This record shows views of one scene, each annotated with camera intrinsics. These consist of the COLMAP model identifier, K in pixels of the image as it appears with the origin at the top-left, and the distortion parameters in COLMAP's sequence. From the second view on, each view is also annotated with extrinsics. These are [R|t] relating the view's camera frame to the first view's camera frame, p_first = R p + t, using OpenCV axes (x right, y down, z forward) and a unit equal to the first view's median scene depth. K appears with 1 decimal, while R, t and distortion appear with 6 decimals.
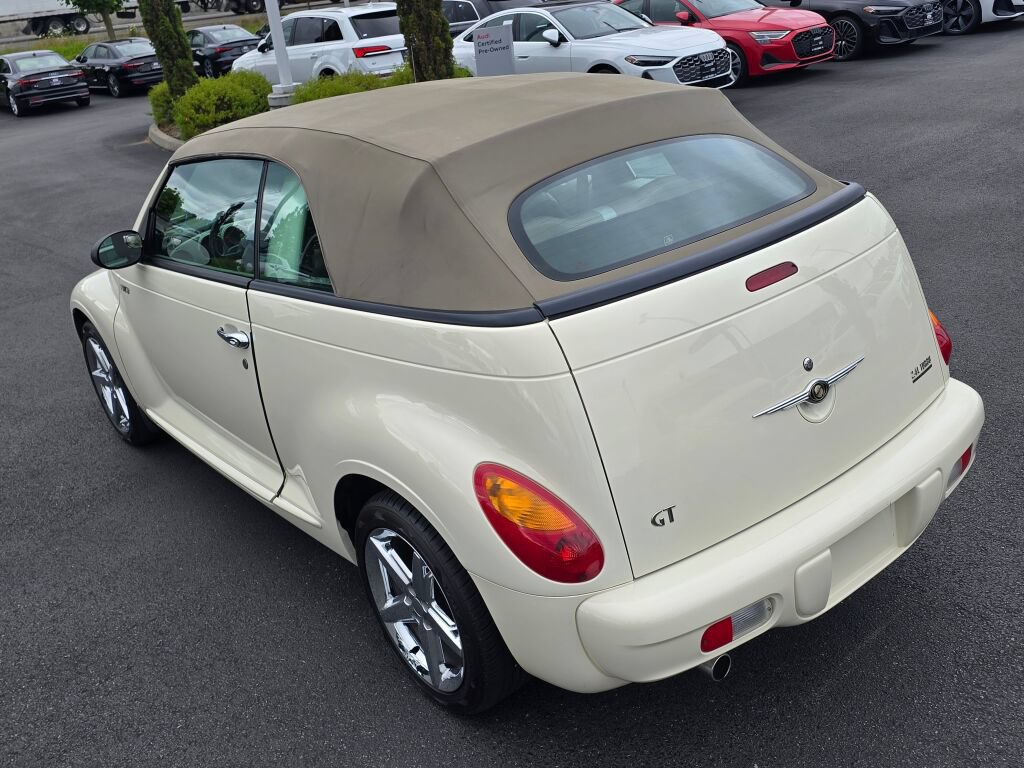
lens RADIAL K [[947.5, 0, 515.2], [0, 947.5, 384.7], [0, 0, 1]] dist [0.034609, 0.000000]
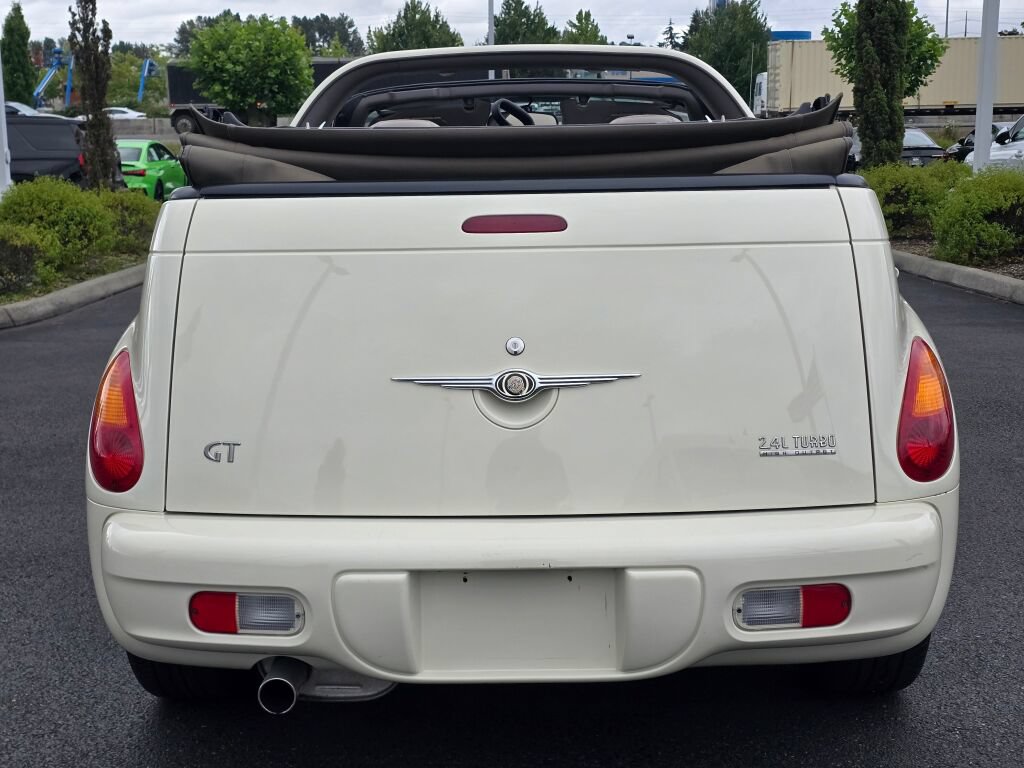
lens RADIAL K [[1317.7, 0, 502.6], [0, 1317.7, 388.2], [0, 0, 1]] dist [0.081882, 0.000000]
pose [[0.771849, 0.222485, -0.595609, 0.719538], [-0.317464, 0.946505, -0.057842, 0.055654], [0.550878, 0.233730, 0.801189, 0.156184]]
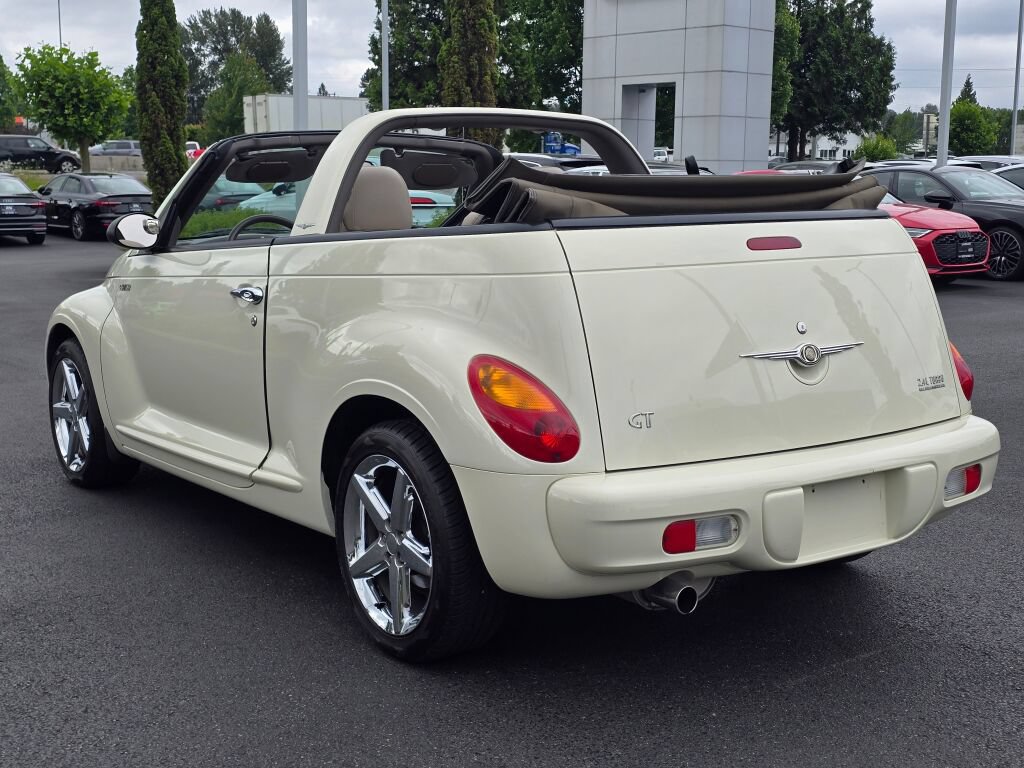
lens RADIAL K [[1317.7, 0, 493.7], [0, 1317.7, 384.9], [0, 0, 1]] dist [0.081882, 0.000000]
pose [[0.989762, 0.128355, -0.062423, 0.058099], [-0.139486, 0.962562, -0.232419, 0.335202], [0.030254, 0.238747, 0.970611, -0.317003]]
